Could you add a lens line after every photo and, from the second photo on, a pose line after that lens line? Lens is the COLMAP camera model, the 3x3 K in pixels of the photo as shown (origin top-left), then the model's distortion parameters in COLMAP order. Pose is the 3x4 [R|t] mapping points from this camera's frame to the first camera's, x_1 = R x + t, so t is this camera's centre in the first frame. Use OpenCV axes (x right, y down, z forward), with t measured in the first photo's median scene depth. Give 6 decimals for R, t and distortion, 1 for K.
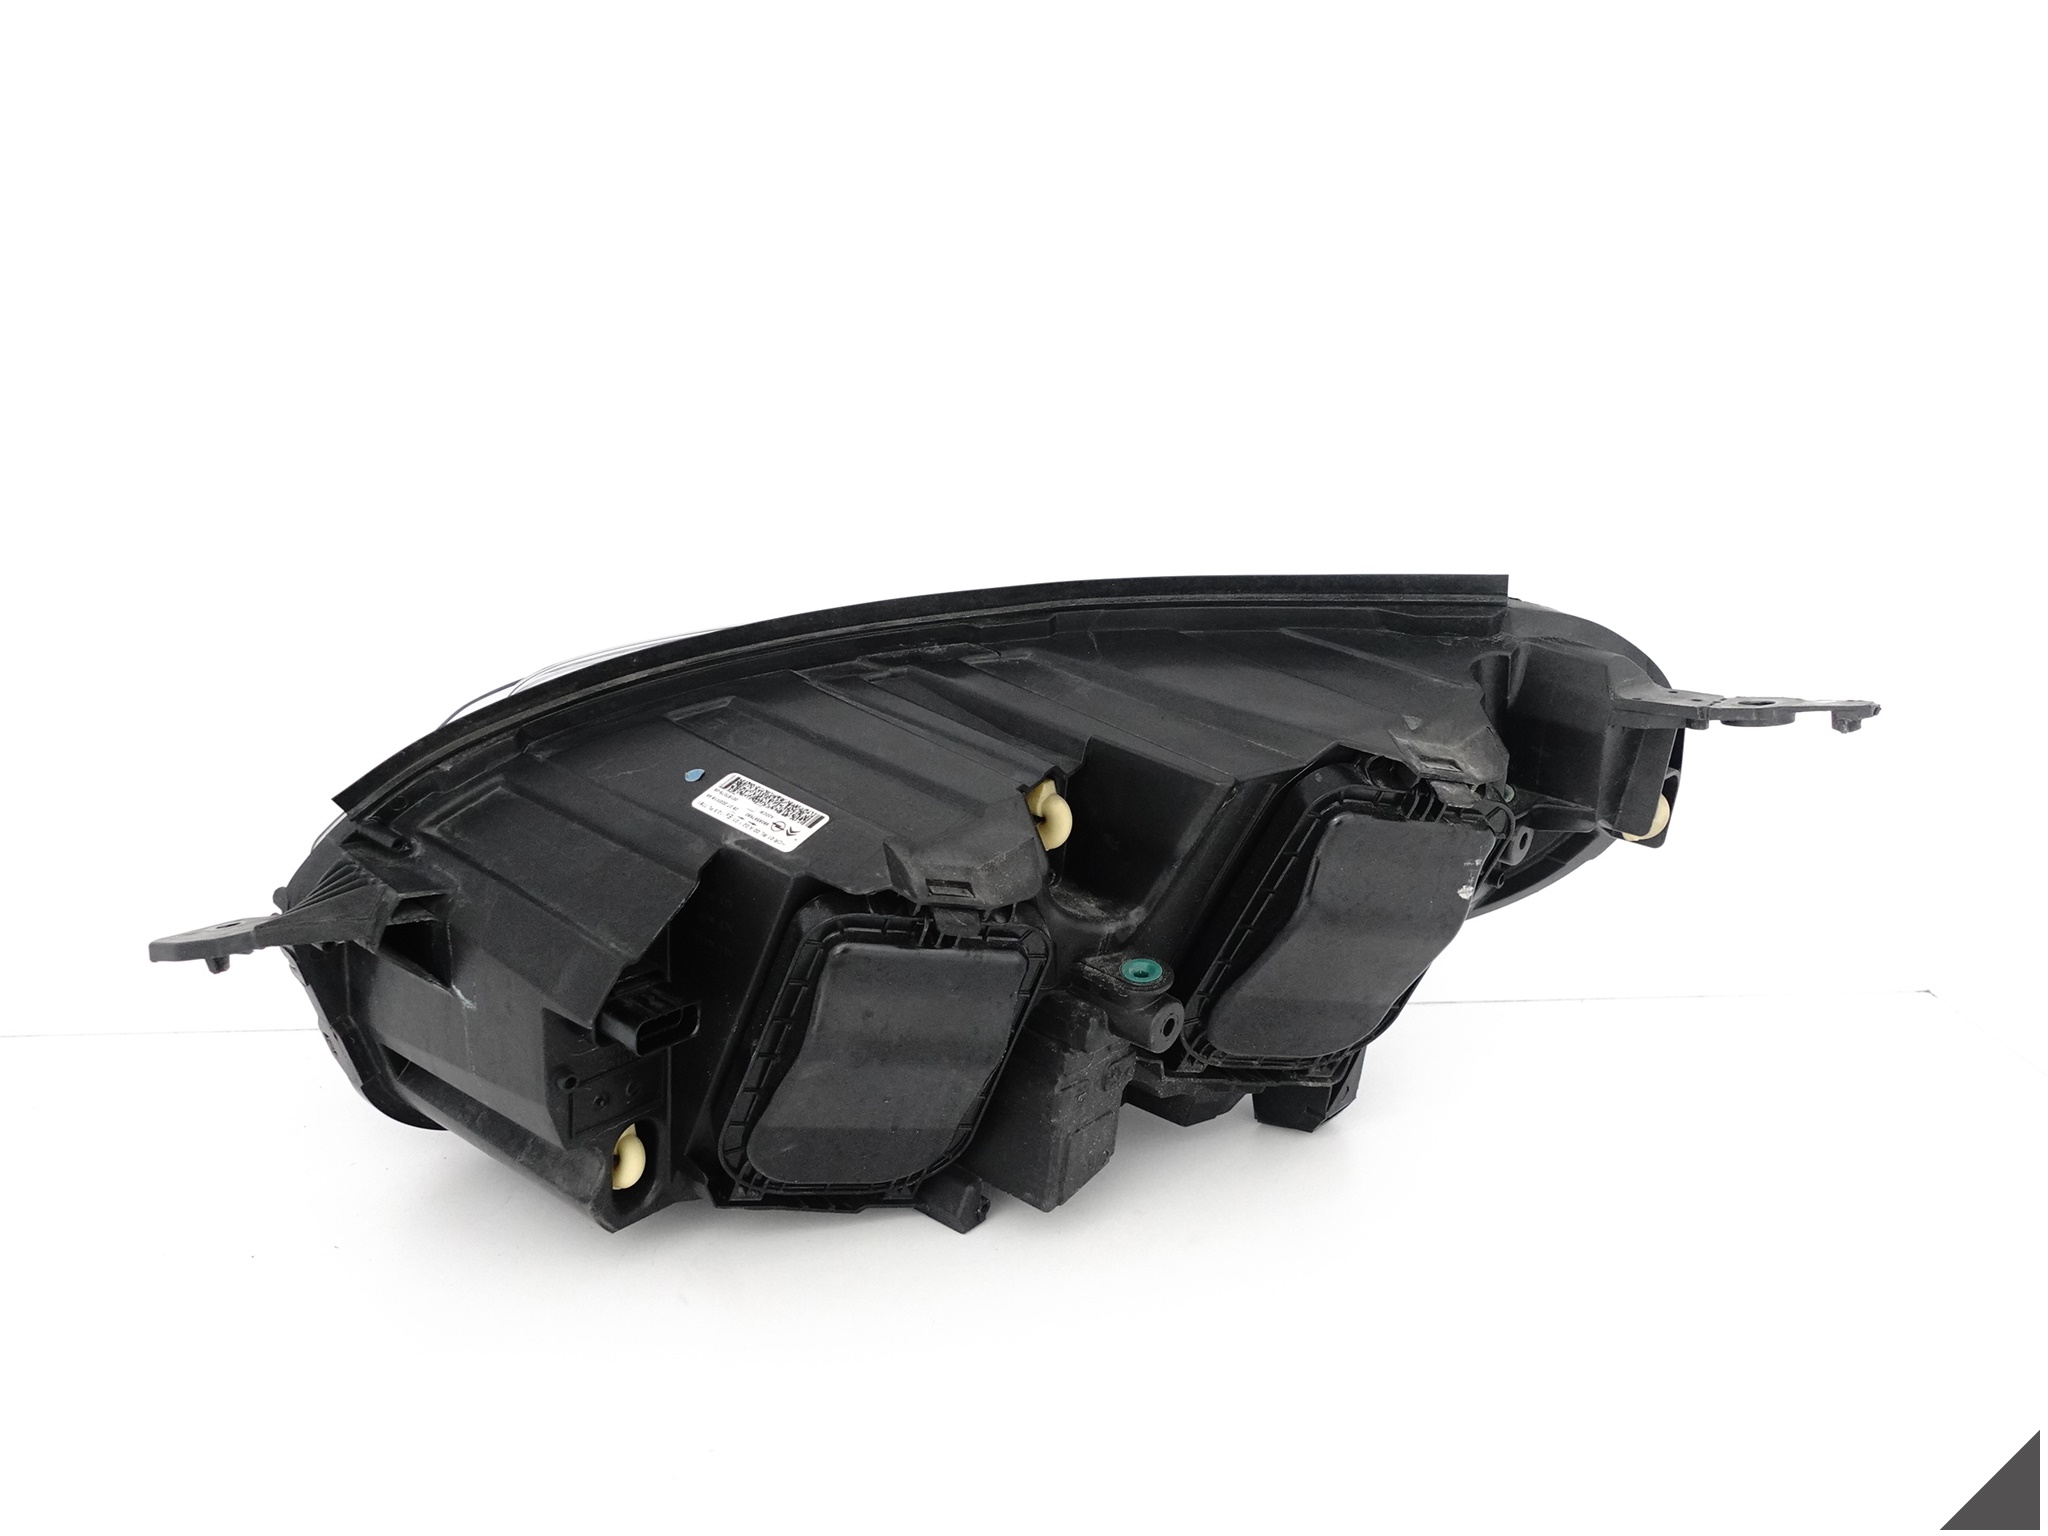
lens RADIAL K [[1566.1, 0, 1024.0], [0, 1566.1, 768.0], [0, 0, 1]] dist [-0.025950, -0.001054]
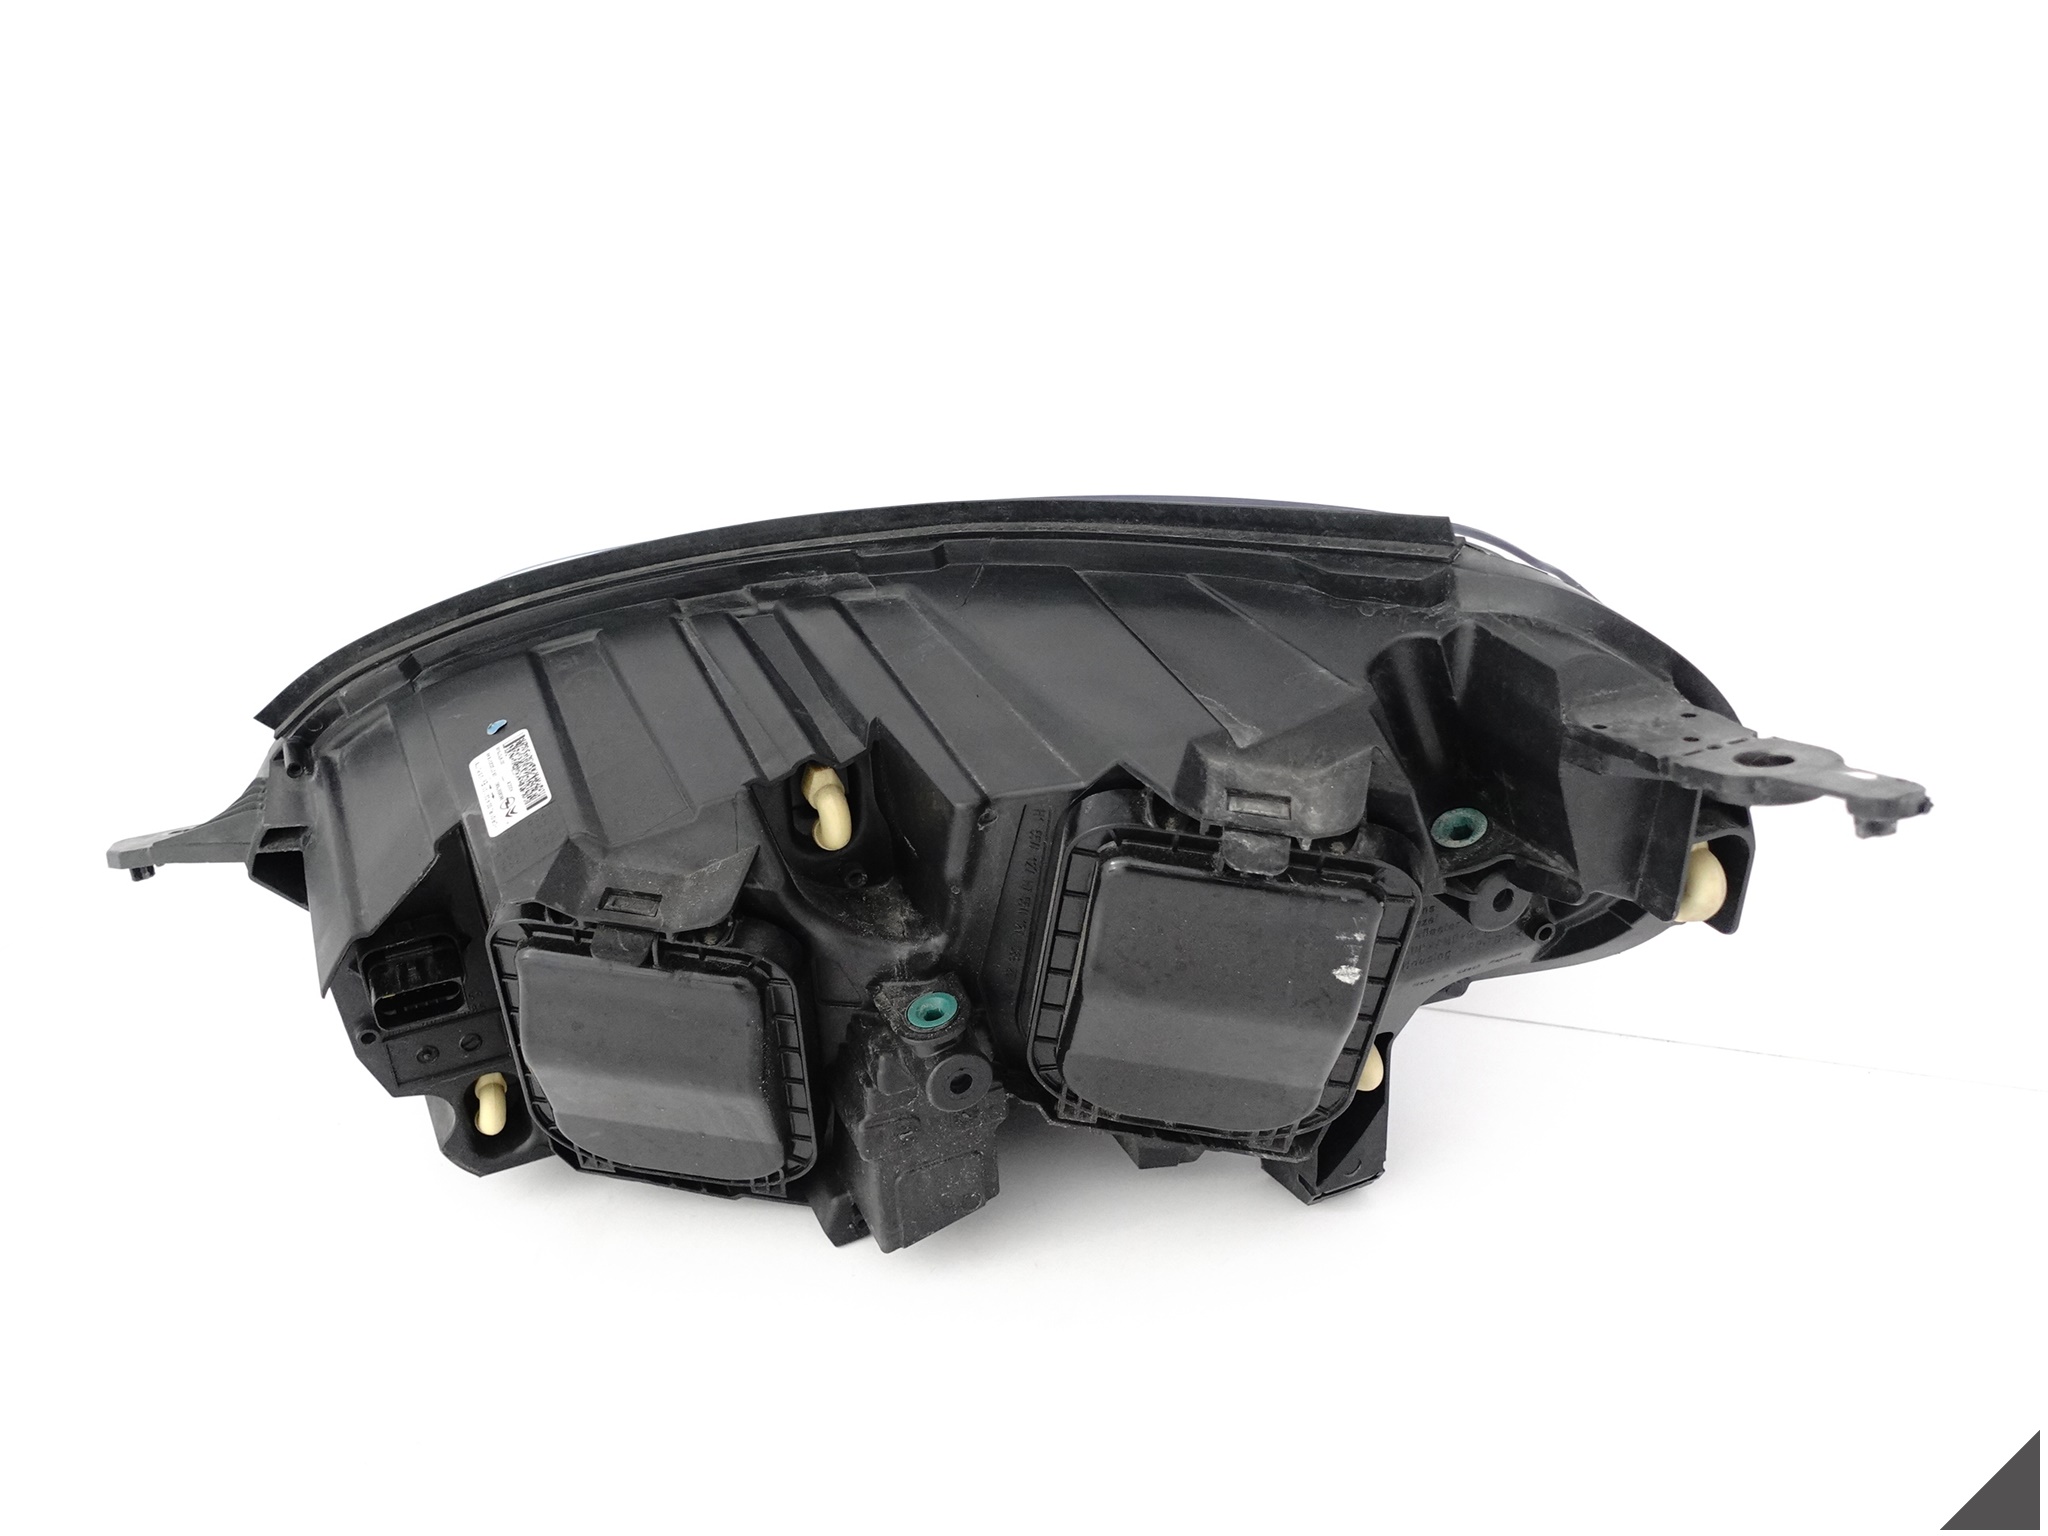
lens RADIAL K [[1566.1, 0, 1024.0], [0, 1566.1, 768.0], [0, 0, 1]] dist [-0.025950, -0.001054]
pose [[0.891315, 0.092244, -0.443901, 0.447868], [-0.027409, 0.988256, 0.150328, -0.111820], [0.452555, -0.121823, 0.883376, 0.316844]]
